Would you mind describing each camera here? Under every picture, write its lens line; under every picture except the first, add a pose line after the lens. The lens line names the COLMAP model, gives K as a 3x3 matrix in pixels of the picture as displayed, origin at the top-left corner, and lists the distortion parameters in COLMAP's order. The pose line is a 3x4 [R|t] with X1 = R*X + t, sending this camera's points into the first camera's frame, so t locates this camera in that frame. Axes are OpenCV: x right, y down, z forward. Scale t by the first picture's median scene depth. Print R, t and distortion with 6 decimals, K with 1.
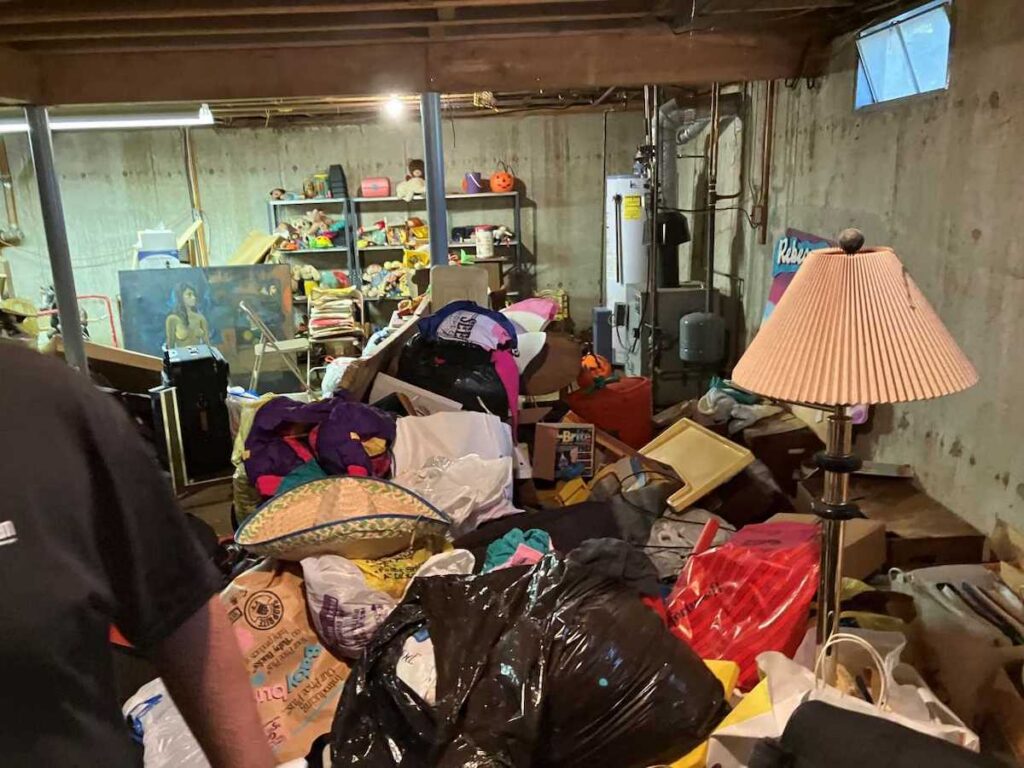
lens RADIAL K [[838.3, 0, 507.7], [0, 838.3, 386.2], [0, 0, 1]] dist [0.017581, -0.001165]
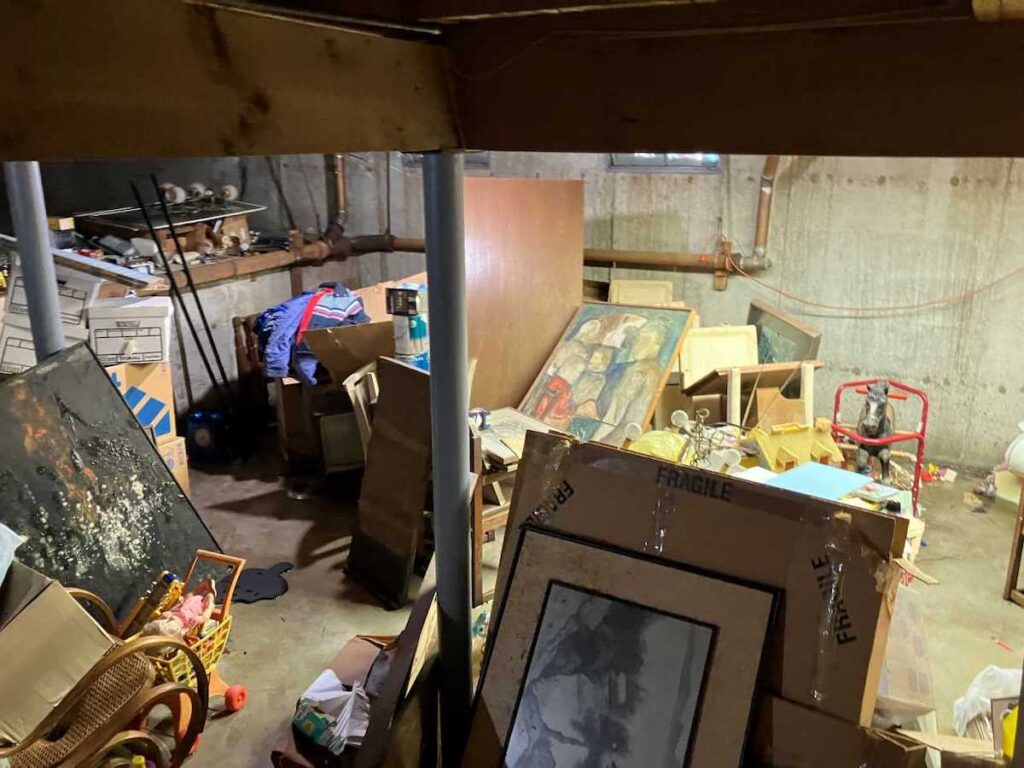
lens RADIAL K [[838.3, 0, 514.1], [0, 838.3, 381.5], [0, 0, 1]] dist [0.017581, -0.001165]
pose [[0.867925, 0.175762, -0.464558, -0.545628], [-0.147983, 0.984326, 0.095938, -0.155337], [0.474139, -0.014520, 0.880330, 0.393852]]
